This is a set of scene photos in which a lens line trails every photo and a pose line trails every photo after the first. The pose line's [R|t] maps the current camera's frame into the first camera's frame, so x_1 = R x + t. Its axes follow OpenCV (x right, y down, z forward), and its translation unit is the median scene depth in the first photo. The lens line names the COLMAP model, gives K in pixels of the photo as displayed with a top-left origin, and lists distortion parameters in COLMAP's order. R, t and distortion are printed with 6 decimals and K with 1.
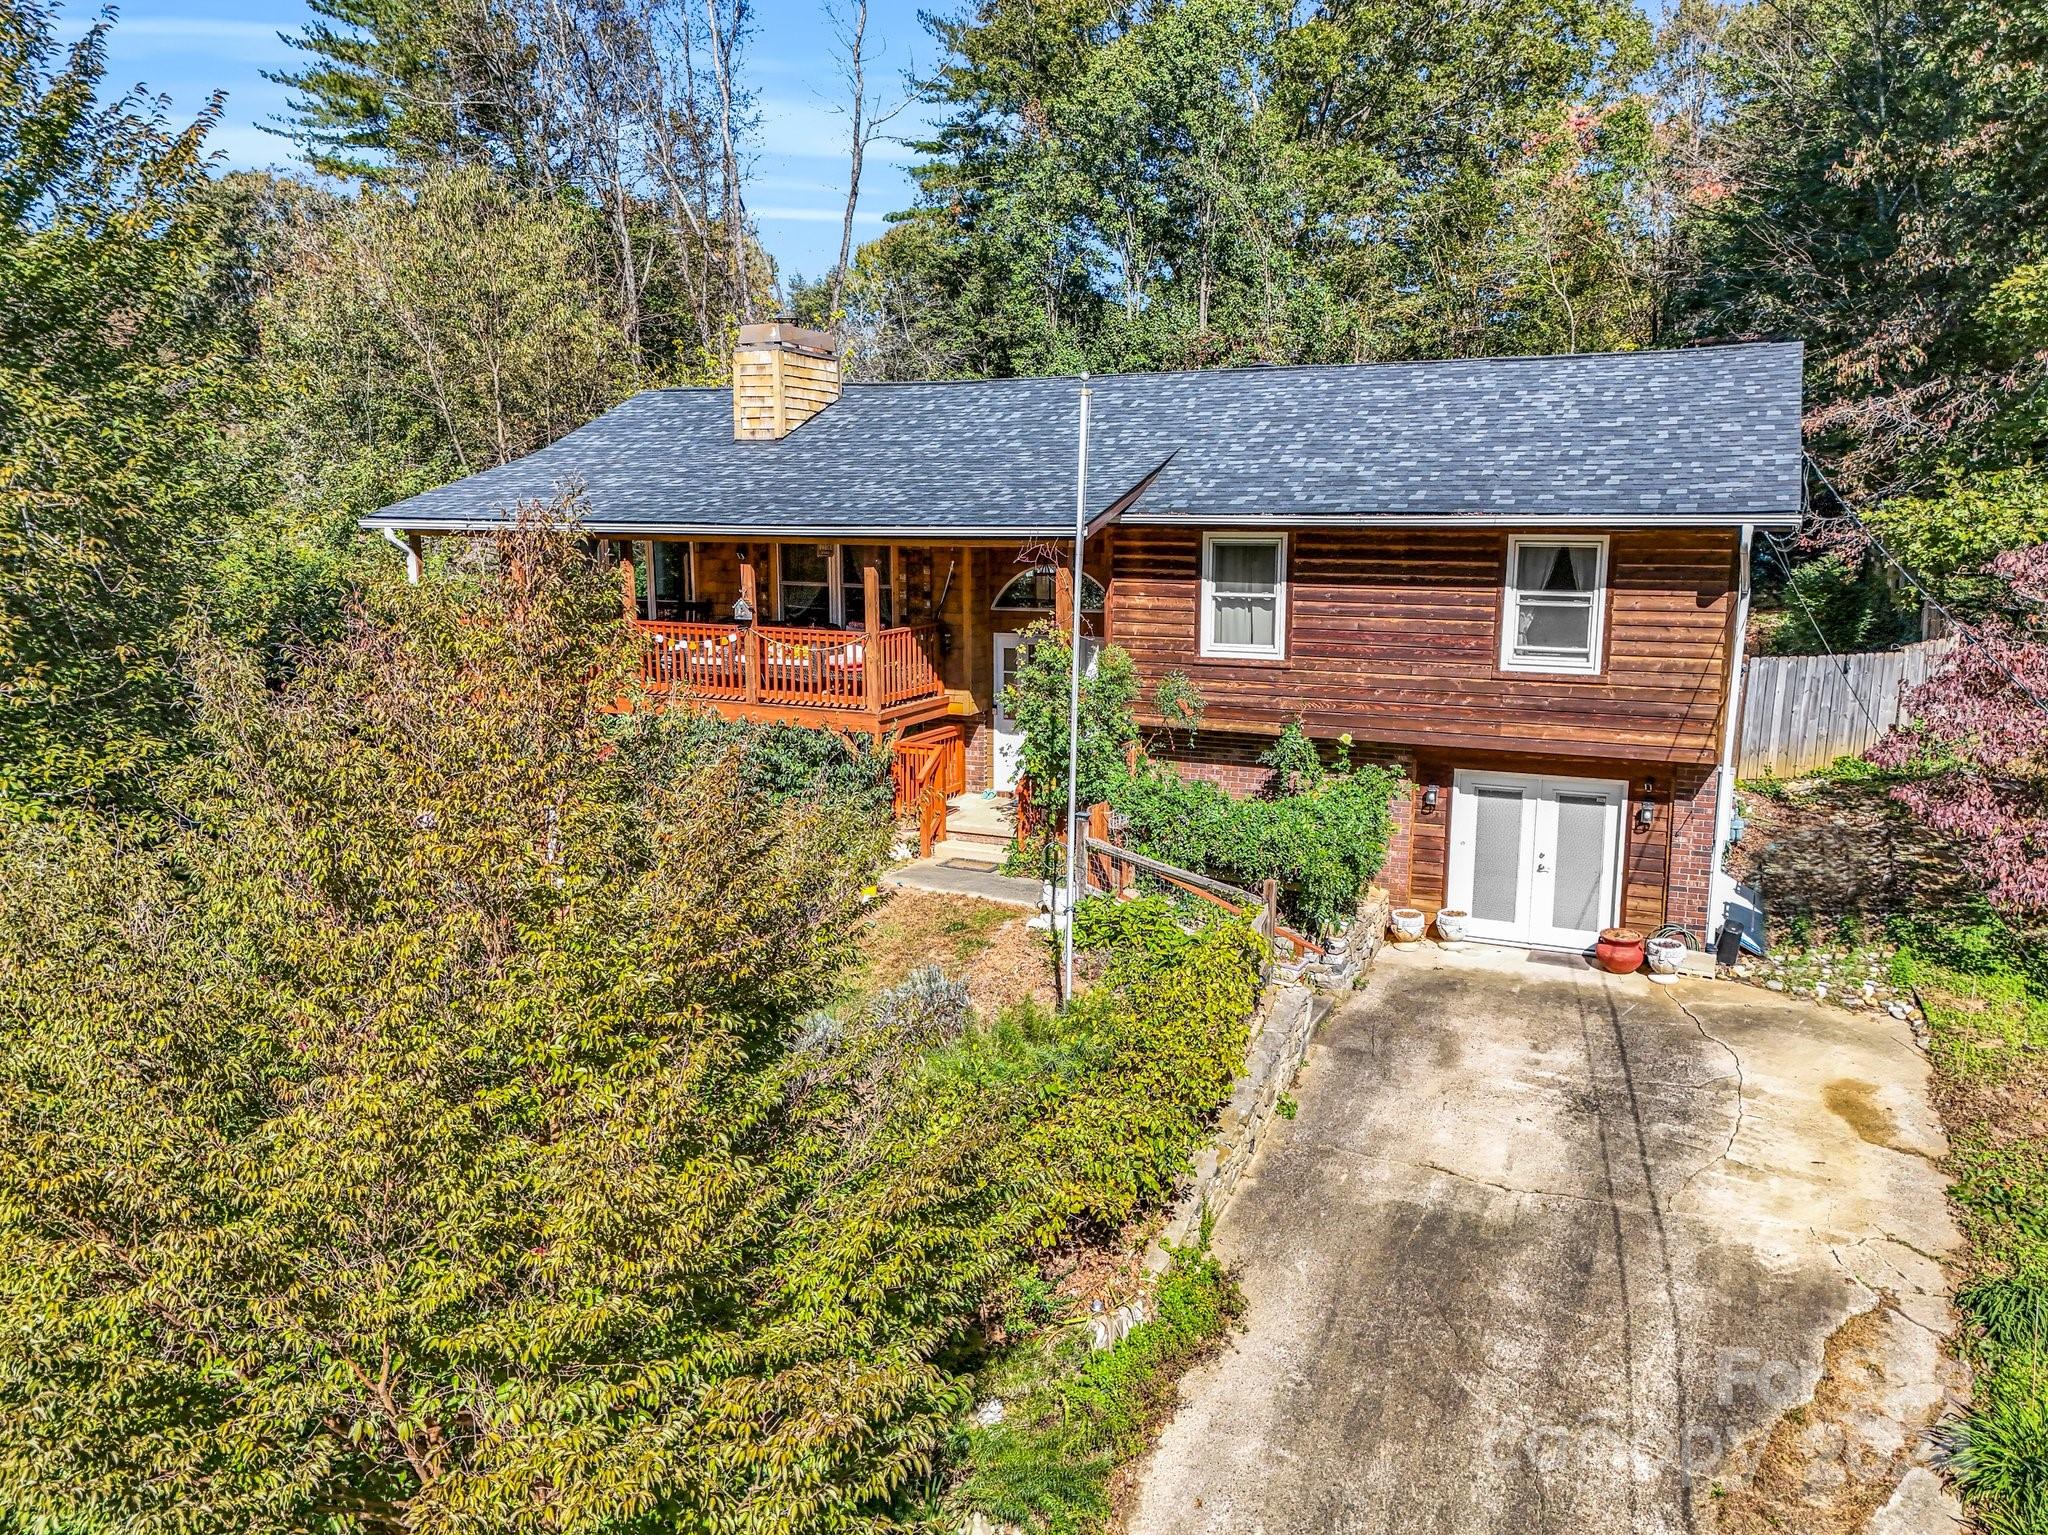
lens RADIAL K [[1443.8, 0, 1025.0], [0, 1443.8, 764.8], [0, 0, 1]] dist [0.004468, -0.003823]
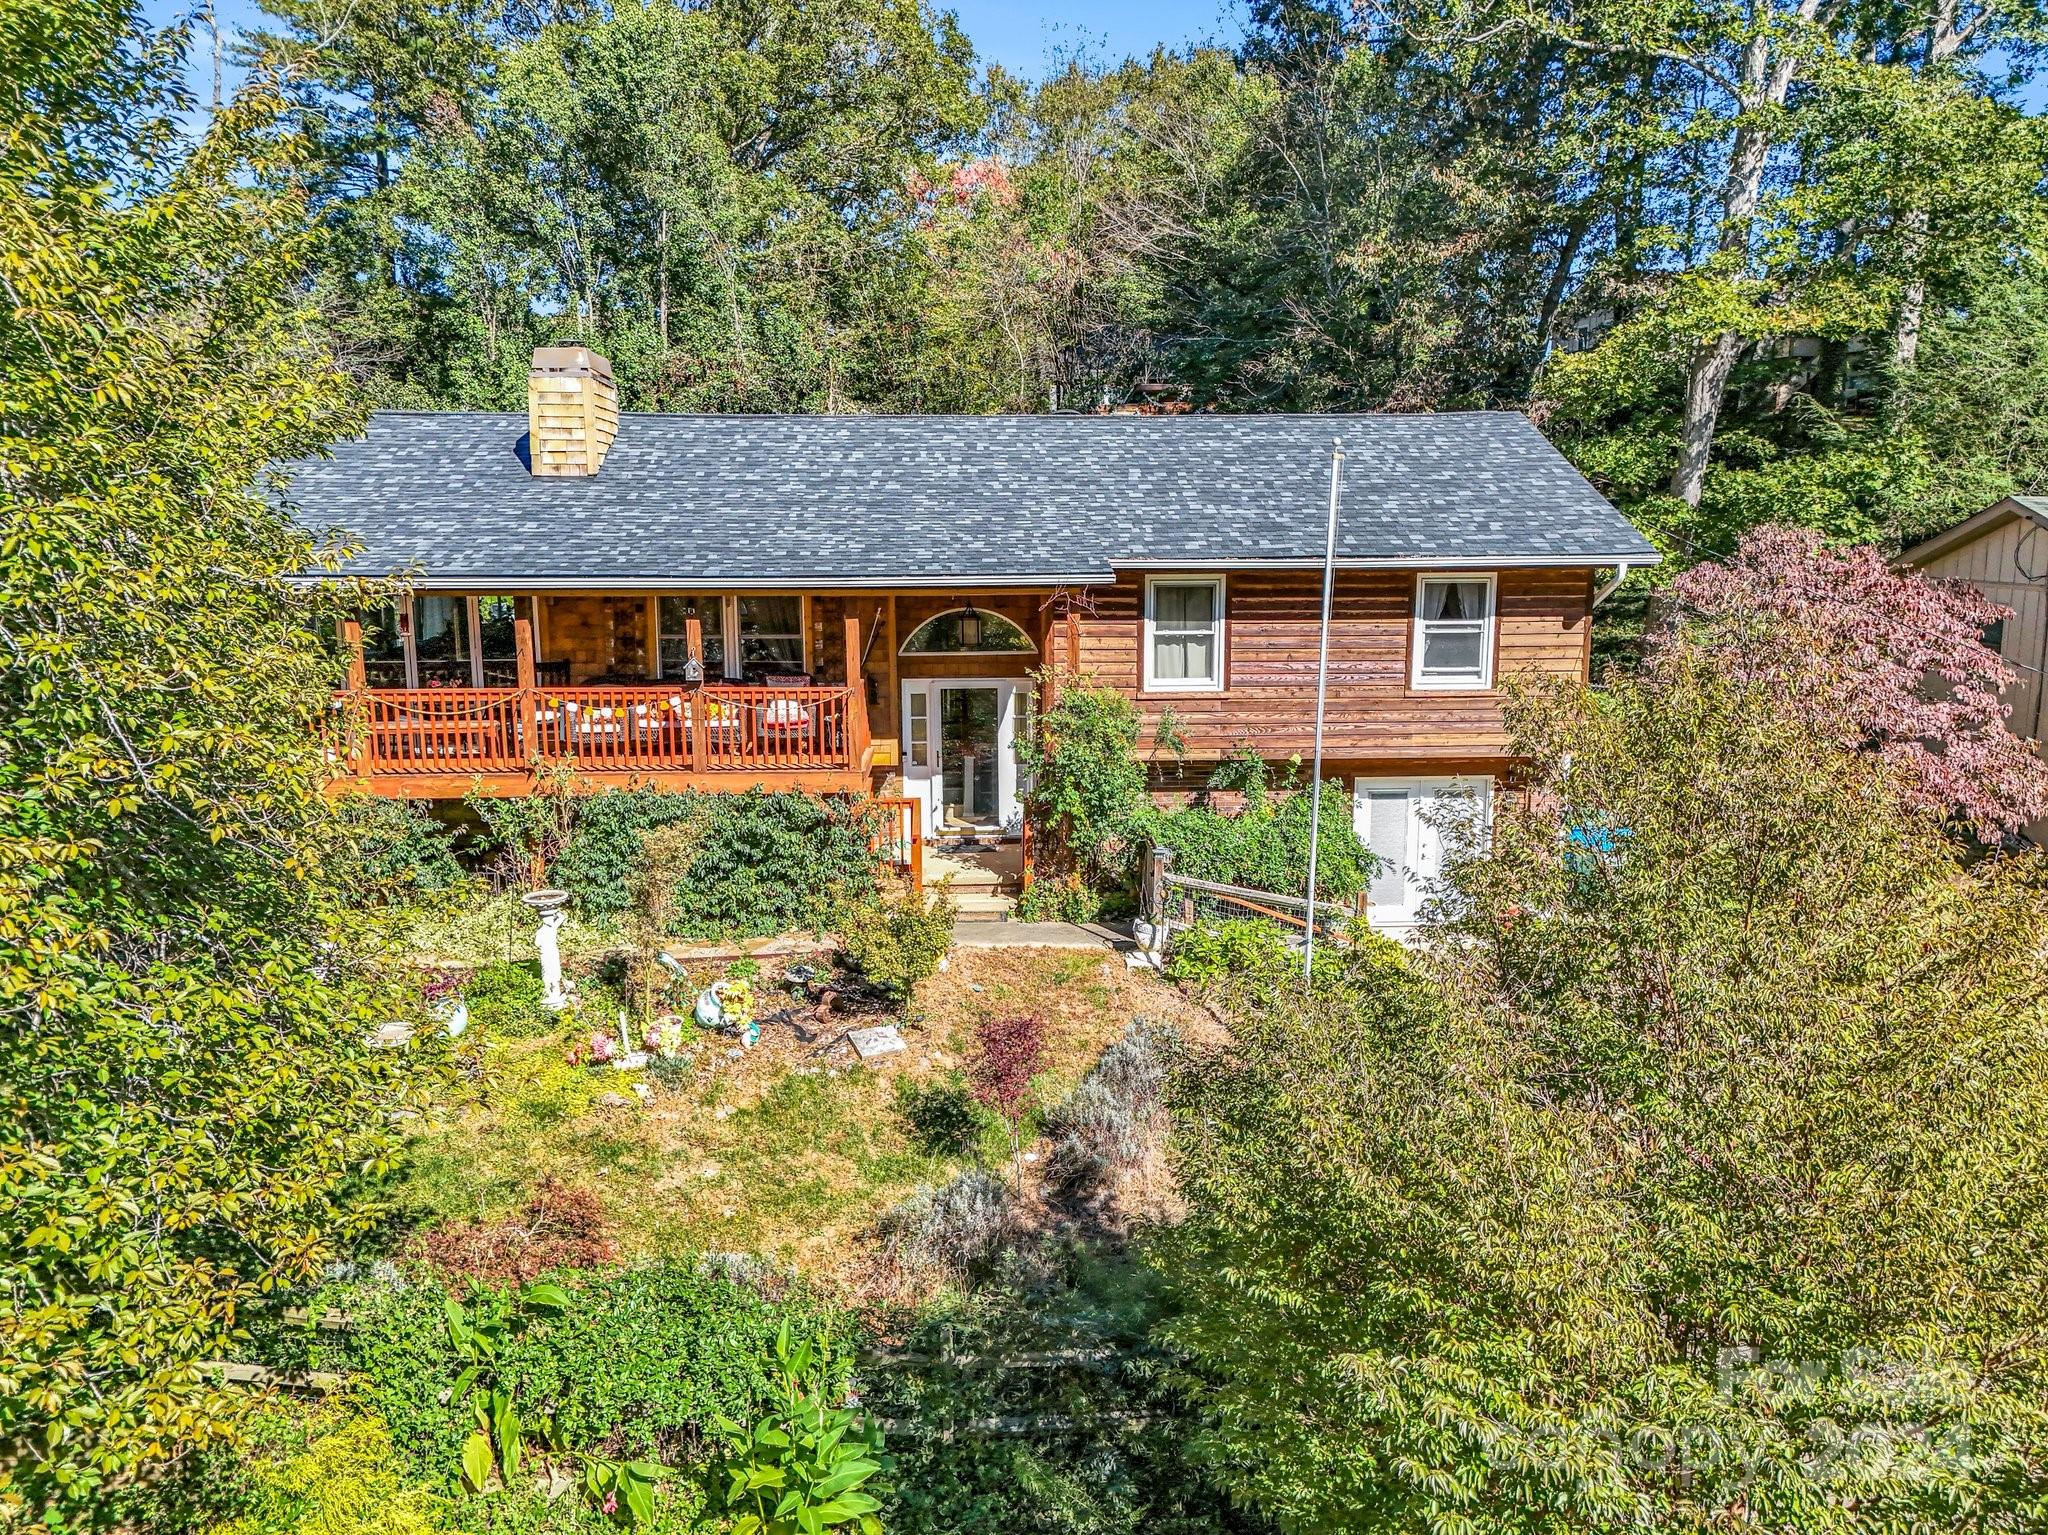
lens RADIAL K [[1443.8, 0, 1020.8], [0, 1443.8, 774.3], [0, 0, 1]] dist [0.004468, -0.003823]
pose [[0.886640, -0.083898, 0.454786, -0.452289], [0.085866, 0.996172, 0.016369, -0.041082], [-0.454418, 0.024537, 0.890450, 0.105298]]
